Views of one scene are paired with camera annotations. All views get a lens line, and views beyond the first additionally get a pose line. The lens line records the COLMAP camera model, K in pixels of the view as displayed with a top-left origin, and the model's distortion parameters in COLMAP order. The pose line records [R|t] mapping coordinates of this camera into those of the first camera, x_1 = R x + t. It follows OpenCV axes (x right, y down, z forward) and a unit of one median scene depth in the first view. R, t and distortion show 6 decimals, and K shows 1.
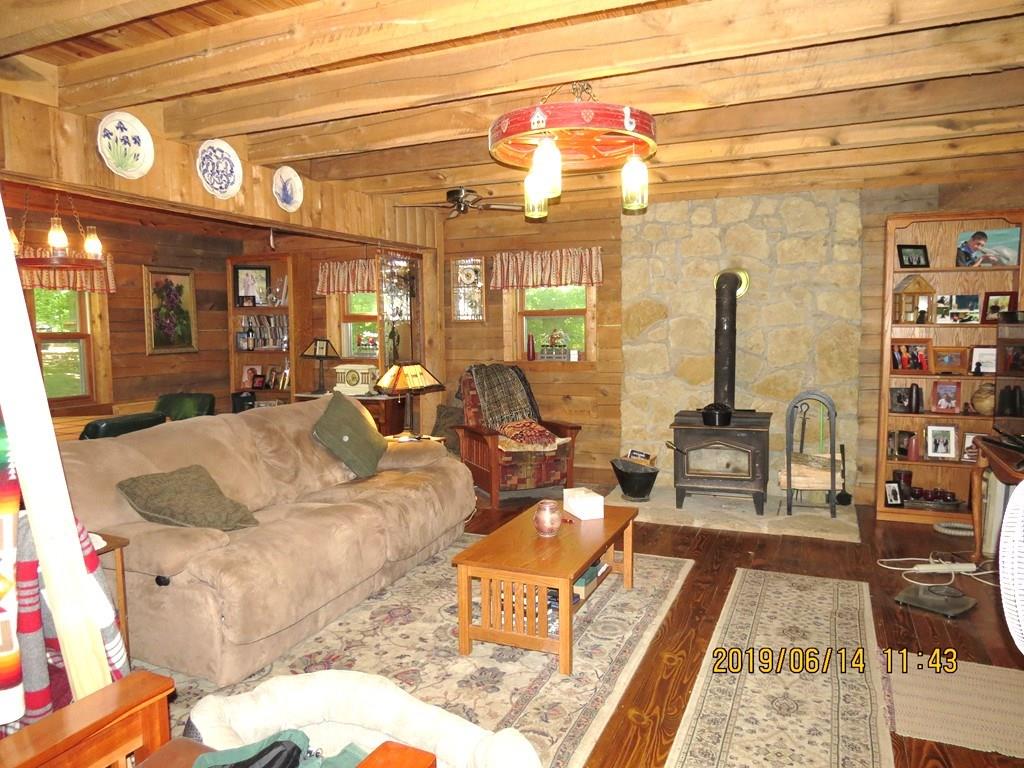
lens RADIAL K [[727.6, 0, 513.0], [0, 727.6, 384.3], [0, 0, 1]] dist [-0.031236, 0.006409]
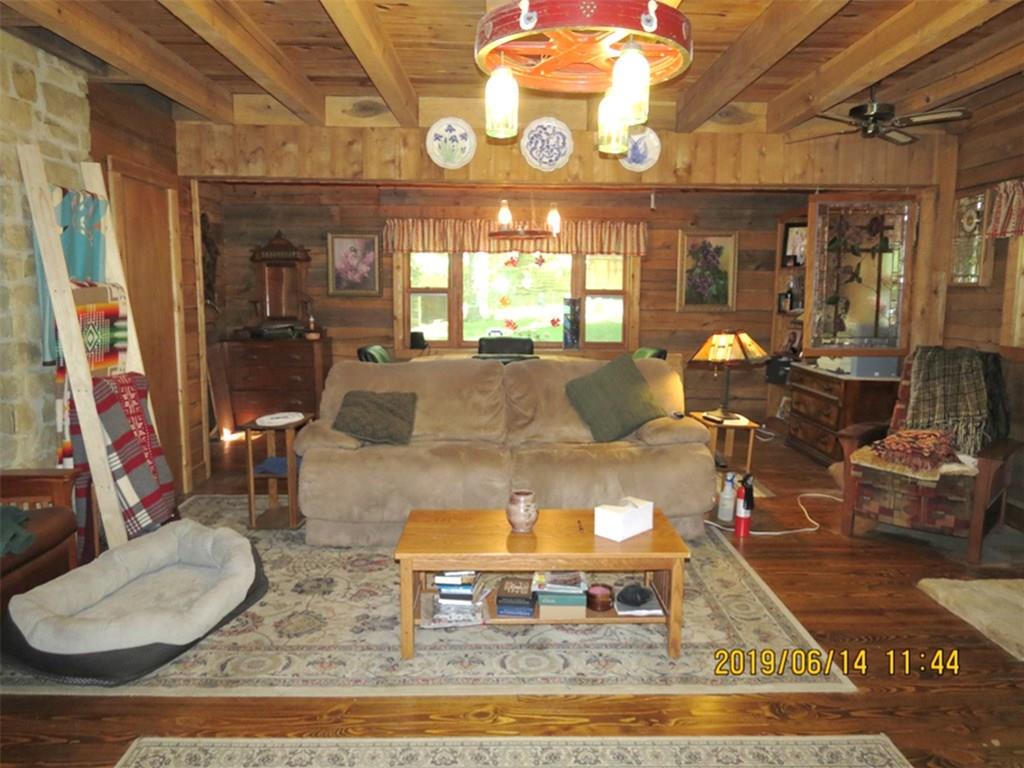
lens RADIAL K [[727.6, 0, 512.6], [0, 727.6, 389.0], [0, 0, 1]] dist [-0.031236, 0.006409]
pose [[0.410701, 0.139581, -0.901023, 0.539817], [-0.084749, 0.989778, 0.114700, -0.039644], [0.907823, 0.029254, 0.418332, 0.415829]]
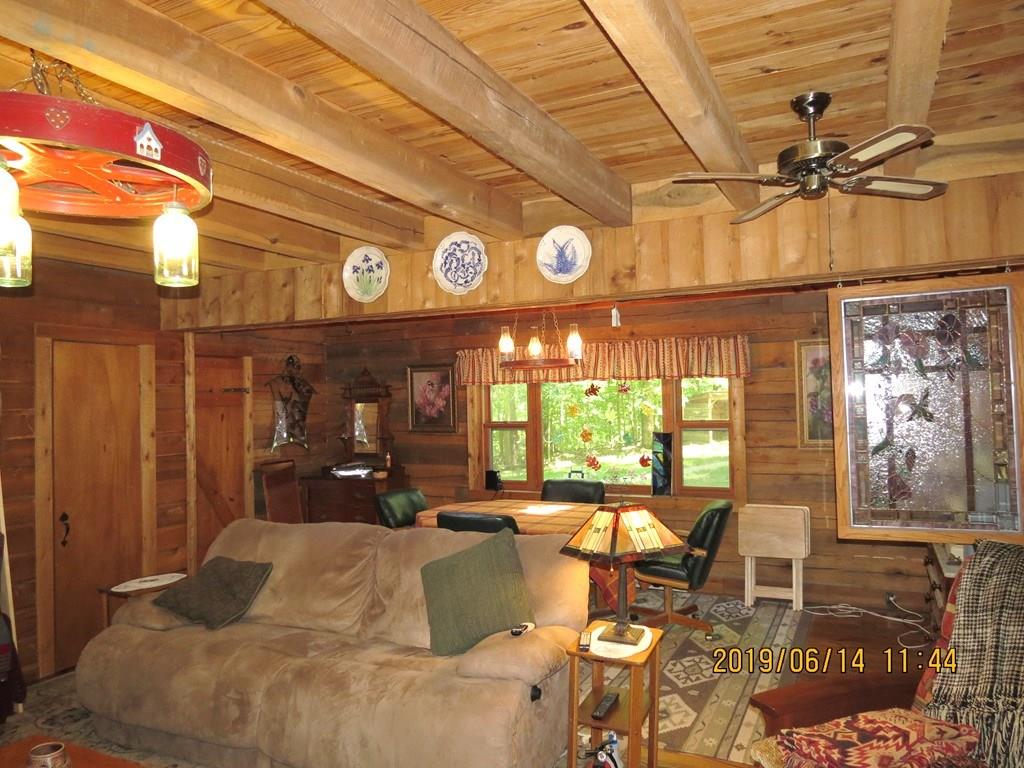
lens RADIAL K [[727.6, 0, 509.9], [0, 727.6, 386.4], [0, 0, 1]] dist [-0.031236, 0.006409]
pose [[-0.051281, -0.008533, -0.998648, 0.439698], [-0.058212, 0.998289, -0.005541, -0.117412], [0.996986, 0.057849, -0.051690, 0.947990]]
